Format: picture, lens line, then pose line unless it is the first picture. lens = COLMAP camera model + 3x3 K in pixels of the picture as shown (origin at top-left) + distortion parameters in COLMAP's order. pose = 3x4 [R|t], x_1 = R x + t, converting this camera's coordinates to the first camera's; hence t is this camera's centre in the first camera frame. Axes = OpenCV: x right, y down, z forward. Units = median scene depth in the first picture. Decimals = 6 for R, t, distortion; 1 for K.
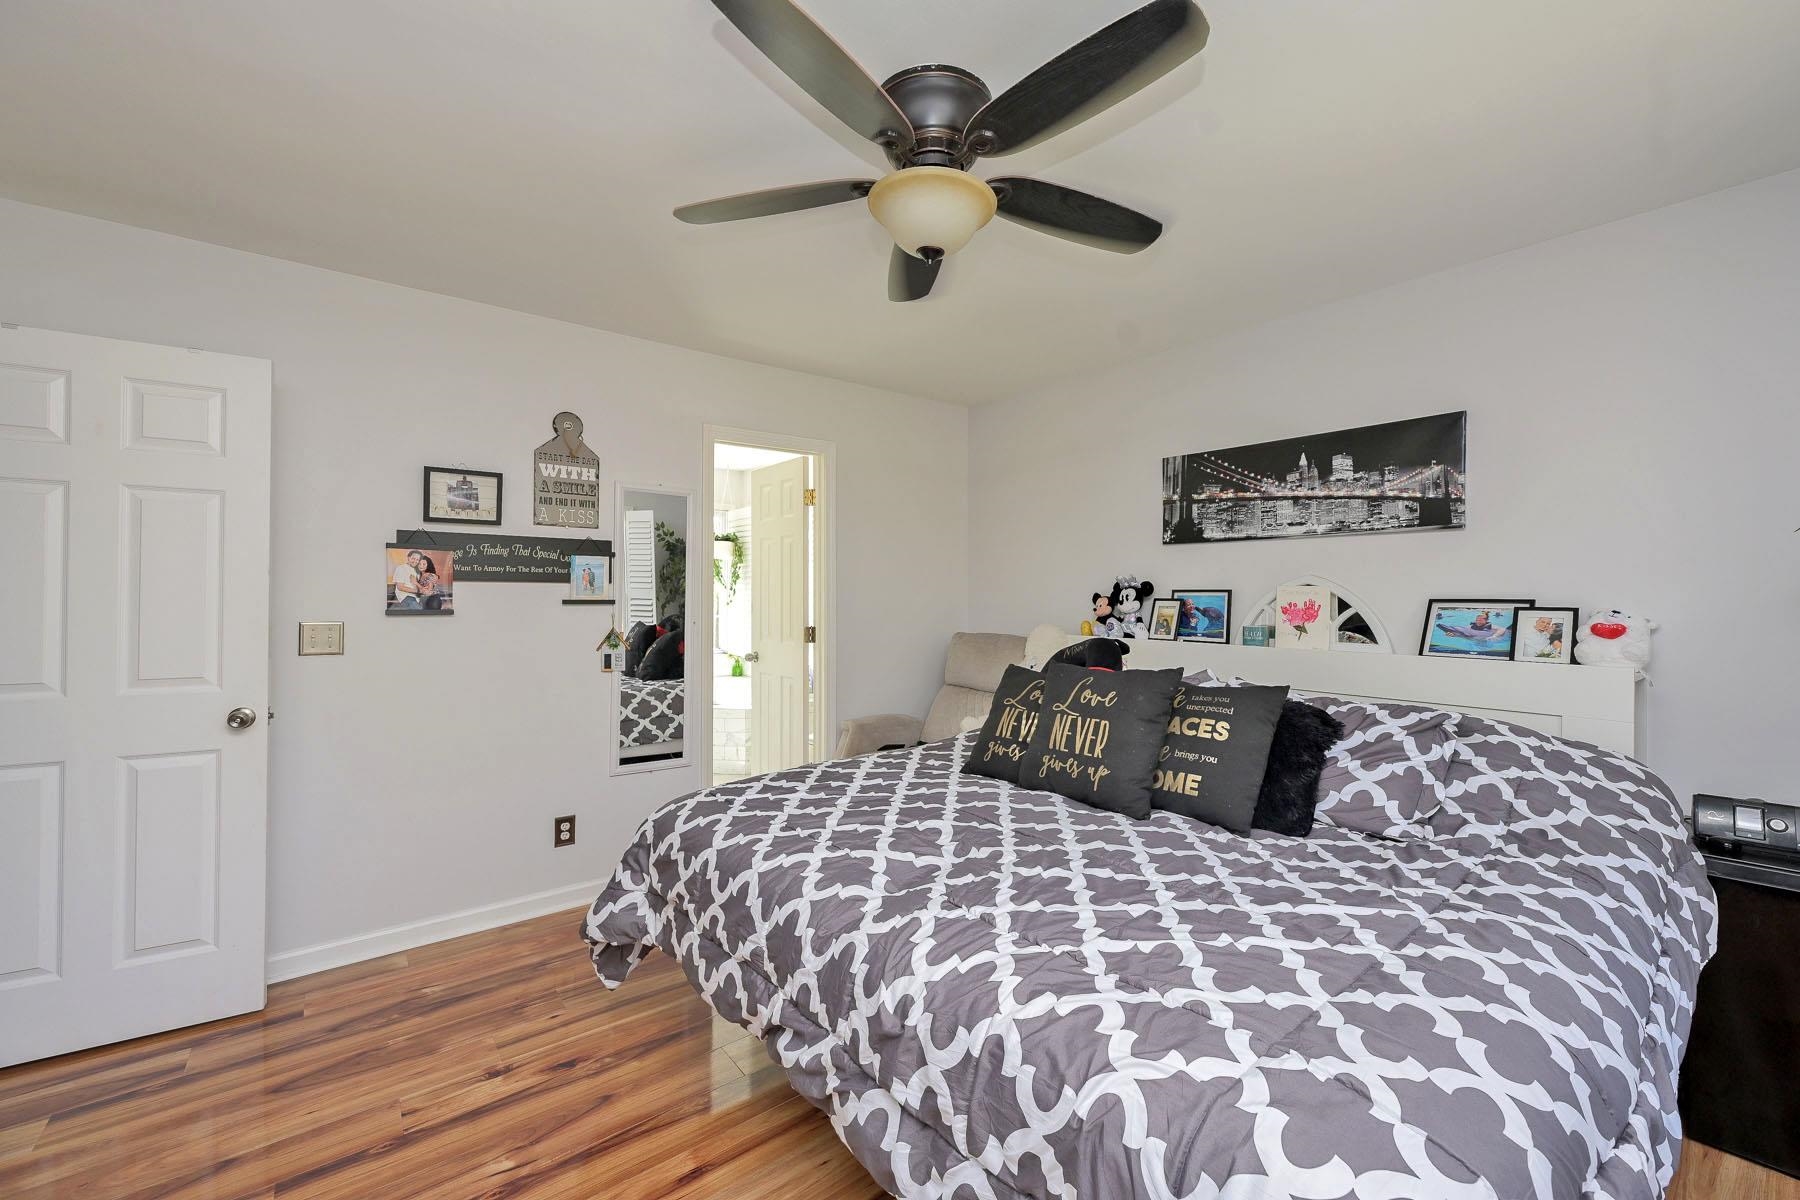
lens RADIAL K [[732.0, 0, 915.4], [0, 732.0, 594.3], [0, 0, 1]] dist [-0.003455, -0.000020]
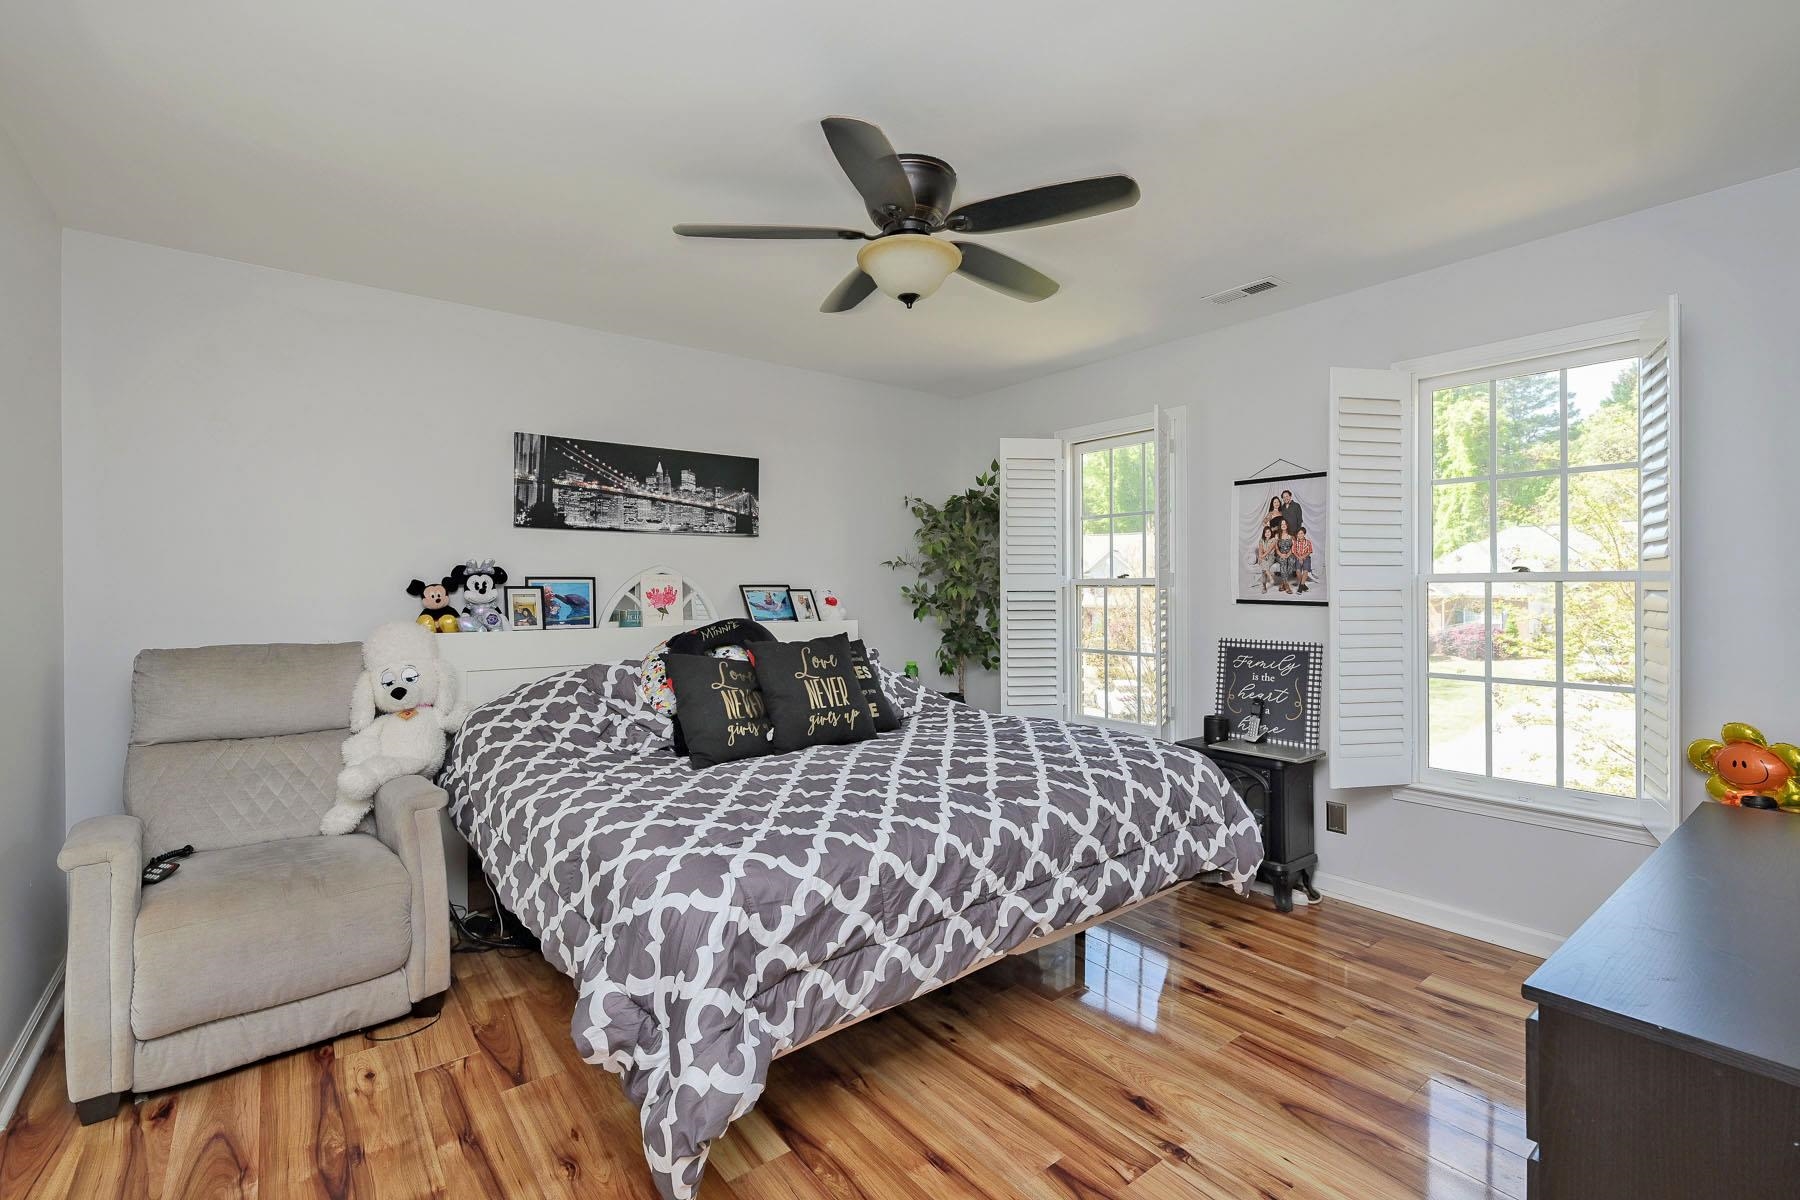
lens RADIAL K [[804.8, 0, 905.9], [0, 804.8, 594.5], [0, 0, 1]] dist [0.010153, -0.000020]
pose [[0.010924, -0.009735, 0.999893, -0.749043], [0.005543, 0.999938, 0.009675, 0.010539], [-0.999925, 0.005437, 0.010977, 0.568755]]
